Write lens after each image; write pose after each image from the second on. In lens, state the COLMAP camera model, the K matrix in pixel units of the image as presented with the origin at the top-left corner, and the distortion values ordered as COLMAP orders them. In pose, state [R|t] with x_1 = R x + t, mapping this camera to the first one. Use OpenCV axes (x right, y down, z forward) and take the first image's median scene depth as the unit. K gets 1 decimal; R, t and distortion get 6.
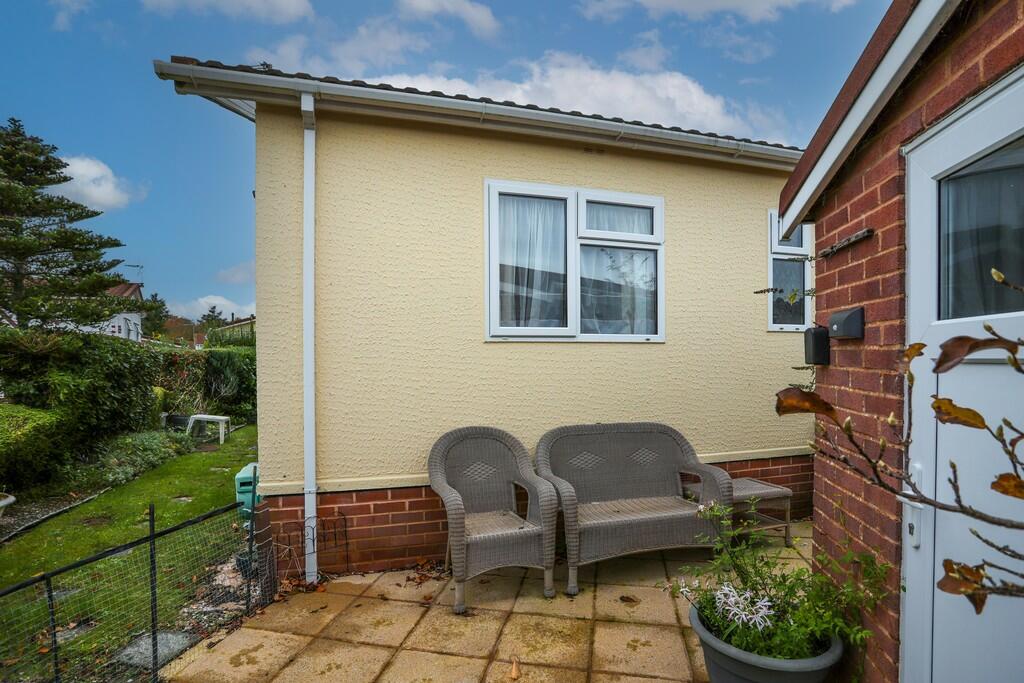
lens RADIAL K [[498.0, 0, 512.4], [0, 498.0, 369.8], [0, 0, 1]] dist [-0.059782, 0.018745]
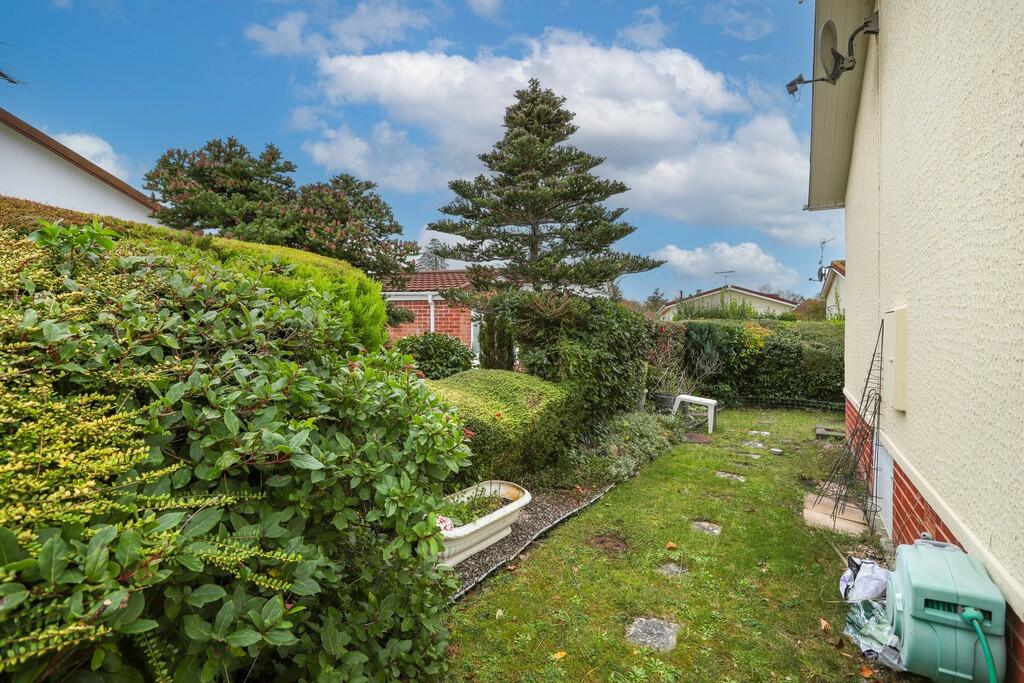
lens RADIAL K [[498.0, 0, 512.4], [0, 498.0, 369.8], [0, 0, 1]] dist [-0.059782, 0.018745]
pose [[0.675791, 0.052683, -0.735208, -0.329372], [-0.020509, 0.998400, 0.052691, 0.011967], [0.736808, -0.020530, 0.675790, 0.297243]]
